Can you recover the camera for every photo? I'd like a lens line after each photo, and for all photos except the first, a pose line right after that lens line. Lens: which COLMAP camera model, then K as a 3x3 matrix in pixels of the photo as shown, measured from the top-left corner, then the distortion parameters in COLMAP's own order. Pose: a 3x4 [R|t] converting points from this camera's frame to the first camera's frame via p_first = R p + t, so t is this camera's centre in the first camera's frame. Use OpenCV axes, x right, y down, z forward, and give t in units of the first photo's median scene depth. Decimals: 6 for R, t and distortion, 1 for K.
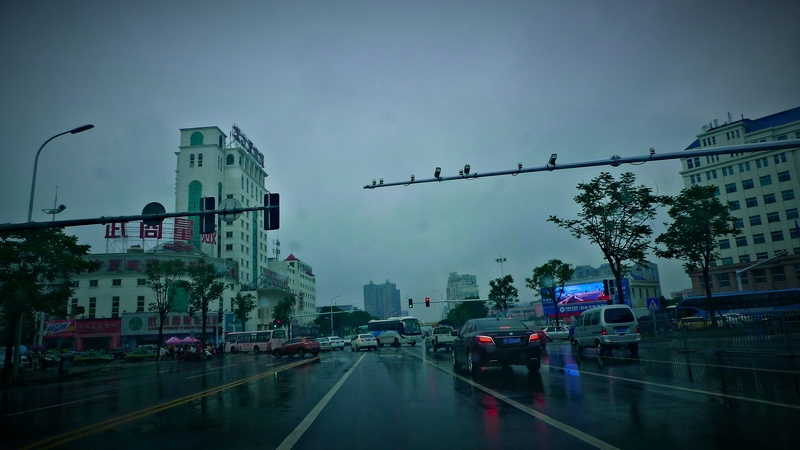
lens RADIAL K [[525.5, 0, 398.8], [0, 525.5, 222.0], [0, 0, 1]] dist [-0.046199, 0.002779]
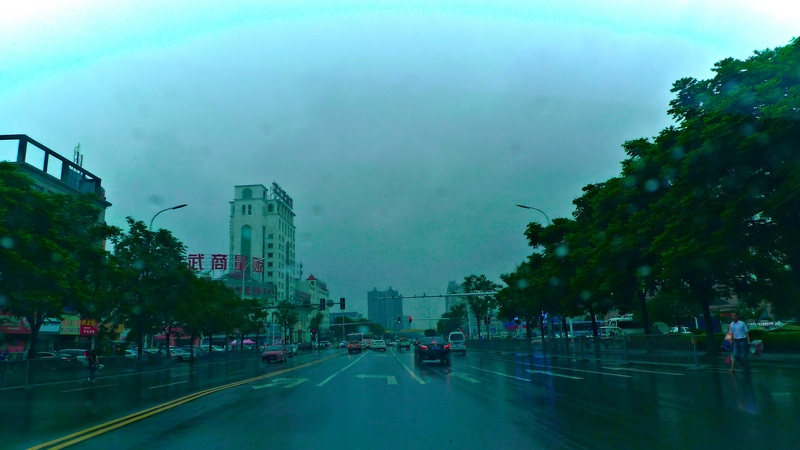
lens RADIAL K [[525.5, 0, 401.5], [0, 525.5, 227.6], [0, 0, 1]] dist [-0.046199, 0.002779]
pose [[0.999826, 0.018061, -0.004615, 0.021568], [-0.018038, 0.999824, 0.005101, -0.081796], [0.004706, -0.005017, 0.999976, -0.347854]]
